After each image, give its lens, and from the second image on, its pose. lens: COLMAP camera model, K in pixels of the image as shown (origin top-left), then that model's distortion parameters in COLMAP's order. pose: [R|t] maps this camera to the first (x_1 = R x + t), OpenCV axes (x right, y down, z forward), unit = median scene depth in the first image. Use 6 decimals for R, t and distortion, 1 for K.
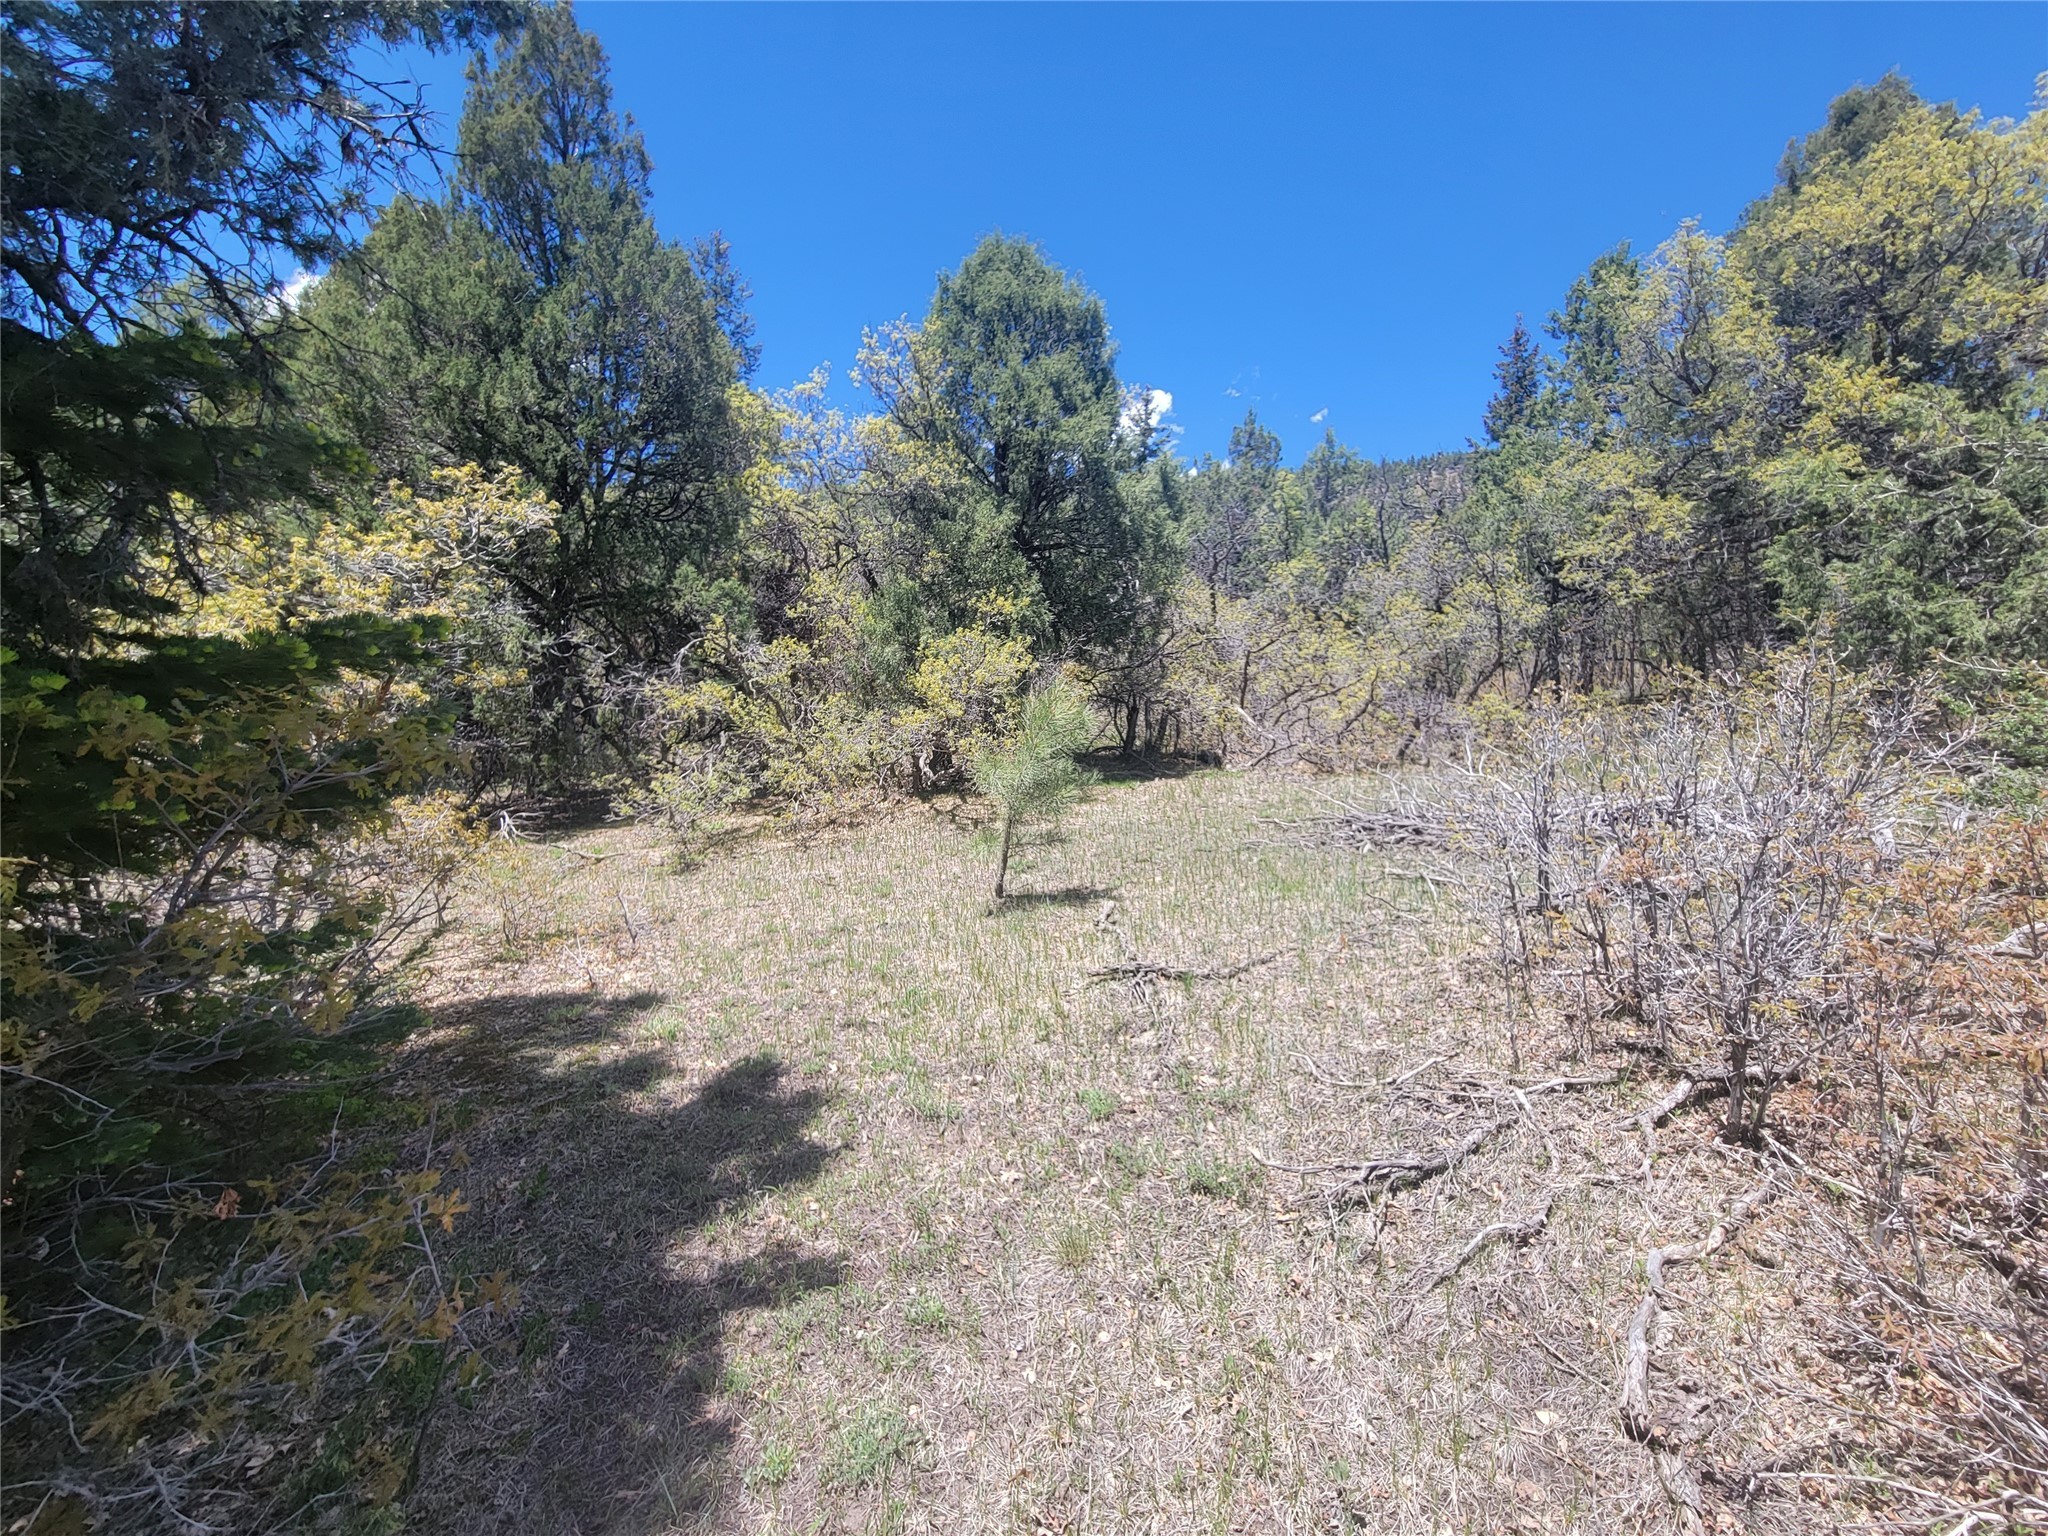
lens RADIAL K [[837.9, 0, 1018.6], [0, 837.9, 763.8], [0, 0, 1]] dist [-0.002465, -0.000596]
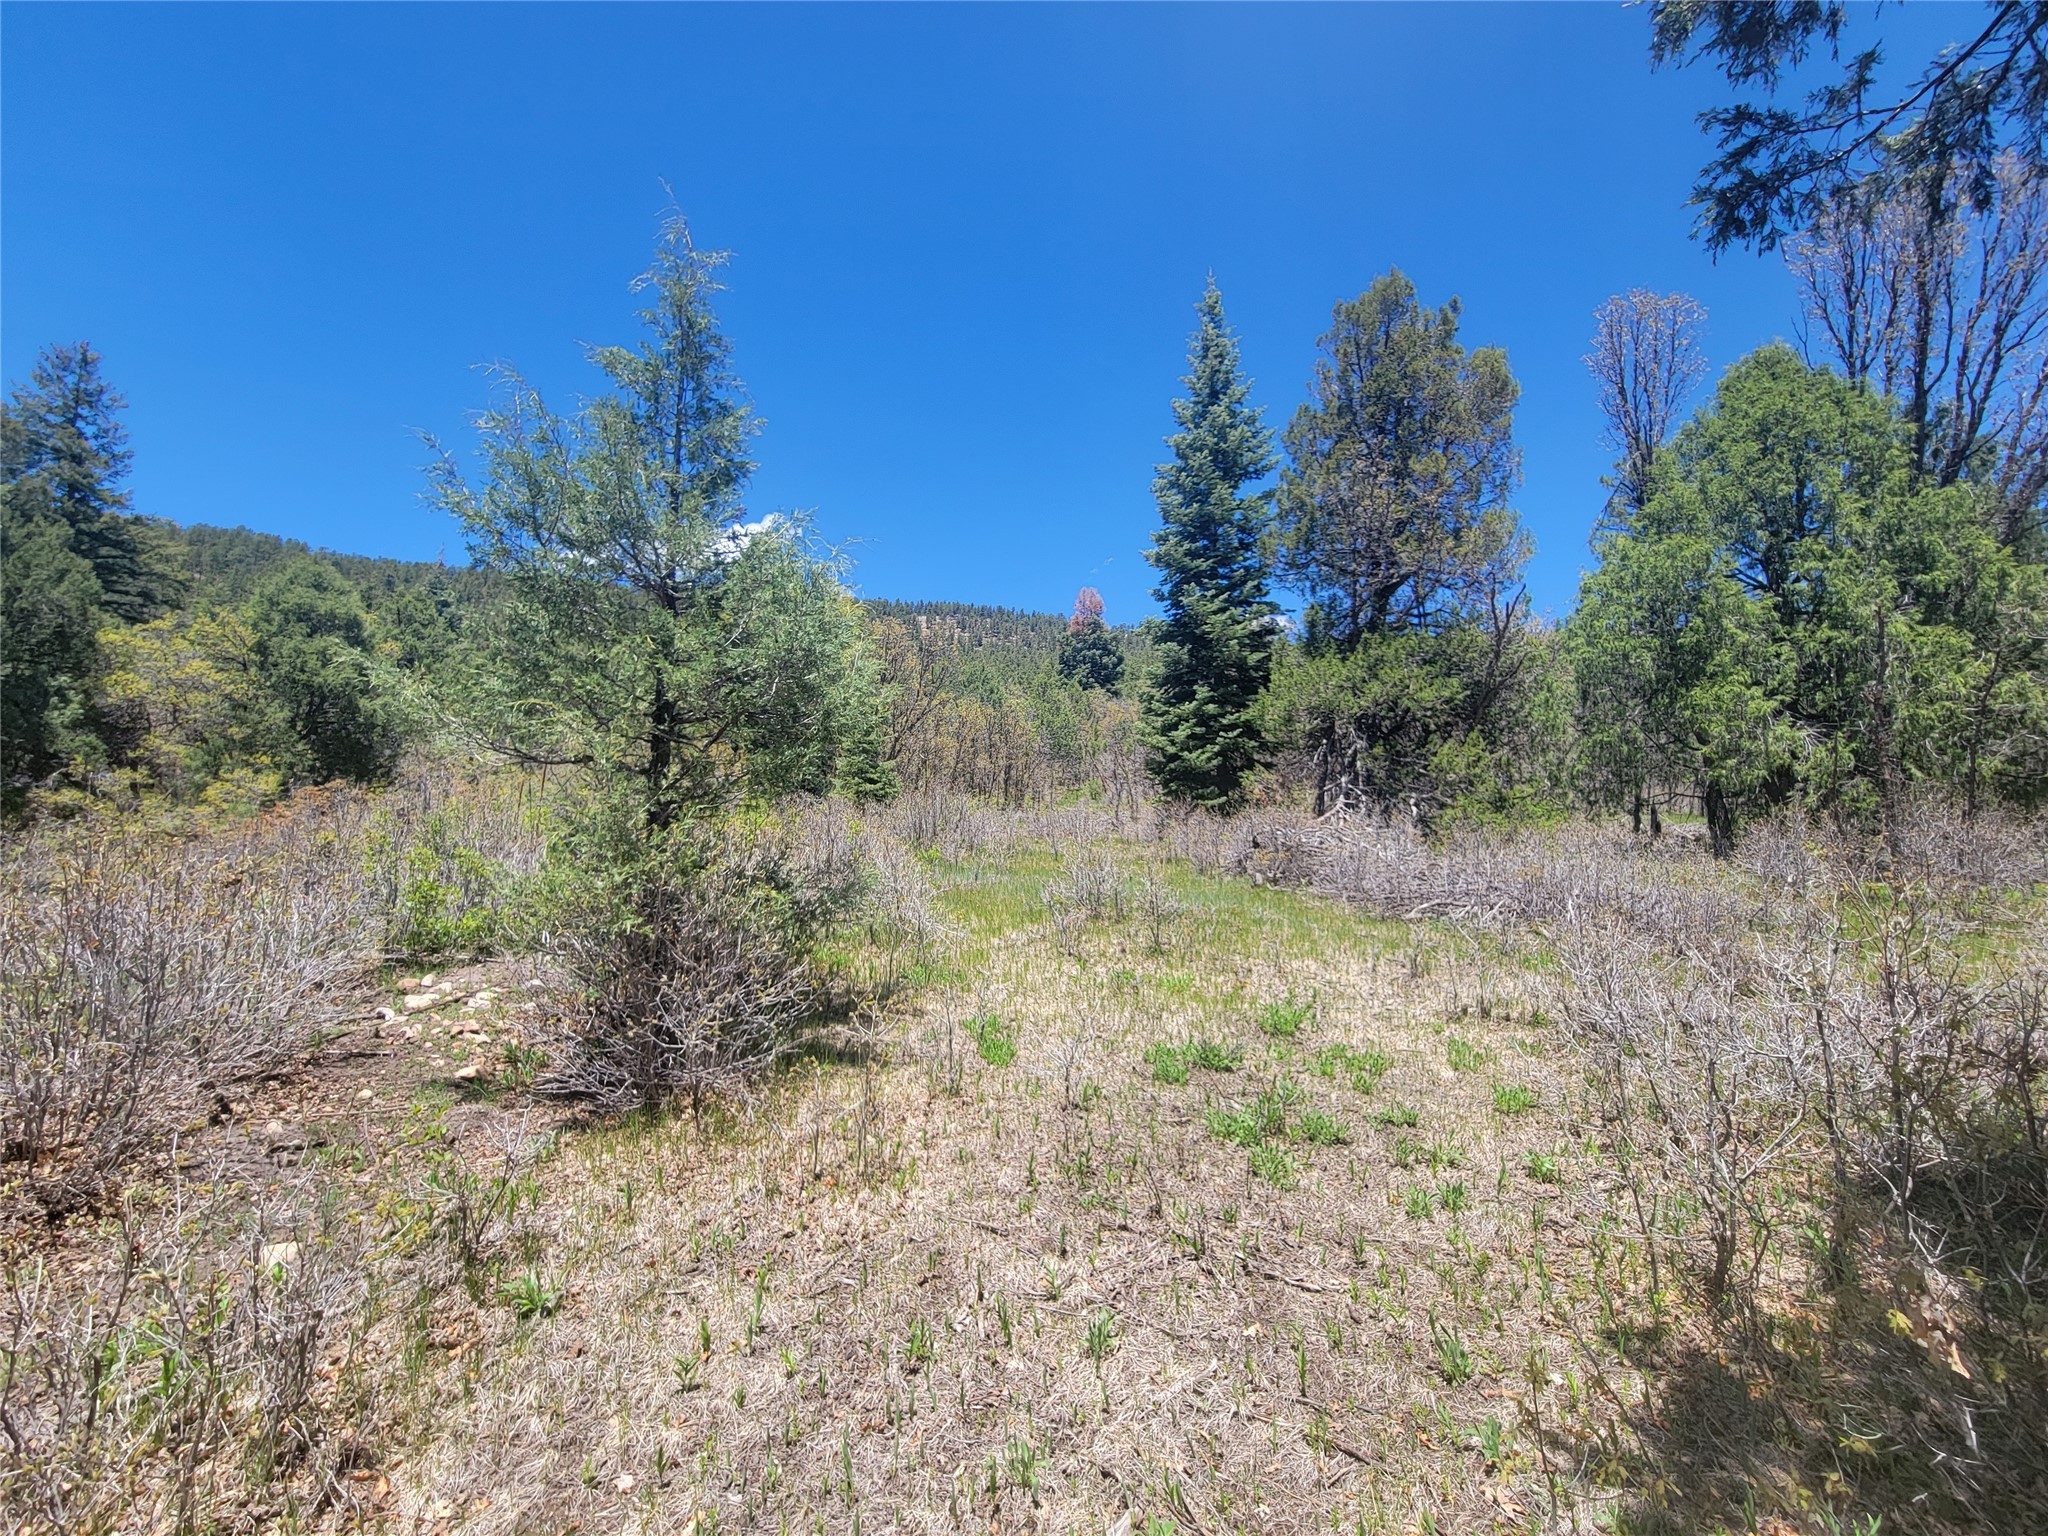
lens RADIAL K [[837.9, 0, 1032.2], [0, 837.9, 773.6], [0, 0, 1]] dist [-0.002465, -0.000596]
pose [[0.853418, 0.037057, 0.519909, 0.451137], [0.036743, 0.990711, -0.130927, 0.172000], [-0.519931, 0.130839, 0.844129, -1.530828]]
